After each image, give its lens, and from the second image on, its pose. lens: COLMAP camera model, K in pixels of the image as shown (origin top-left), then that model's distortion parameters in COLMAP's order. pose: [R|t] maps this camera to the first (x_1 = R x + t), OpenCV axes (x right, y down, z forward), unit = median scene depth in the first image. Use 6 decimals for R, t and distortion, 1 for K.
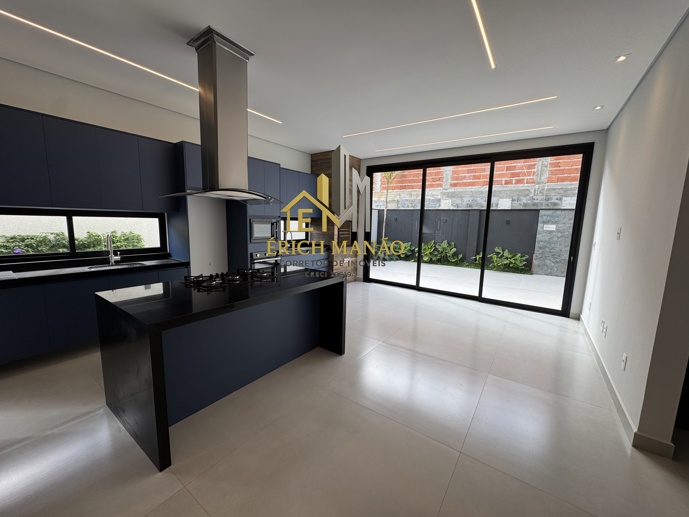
lens RADIAL K [[274.6, 0, 344.5], [0, 274.6, 258.5], [0, 0, 1]] dist [-0.000236, 0.000032]
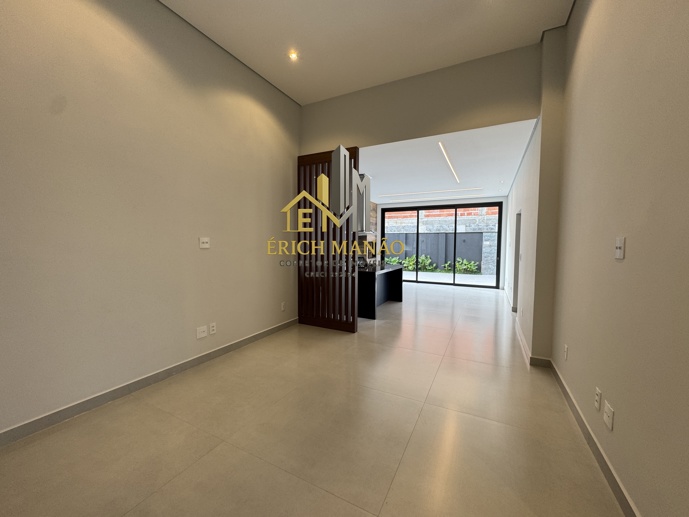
lens RADIAL K [[274.6, 0, 344.5], [0, 274.6, 258.5], [0, 0, 1]] dist [-0.000236, 0.000032]
pose [[0.990948, -0.026462, 0.131612, -0.269906], [0.036815, 0.996362, -0.076860, 0.058750], [-0.129099, 0.081010, 0.988317, -0.417306]]
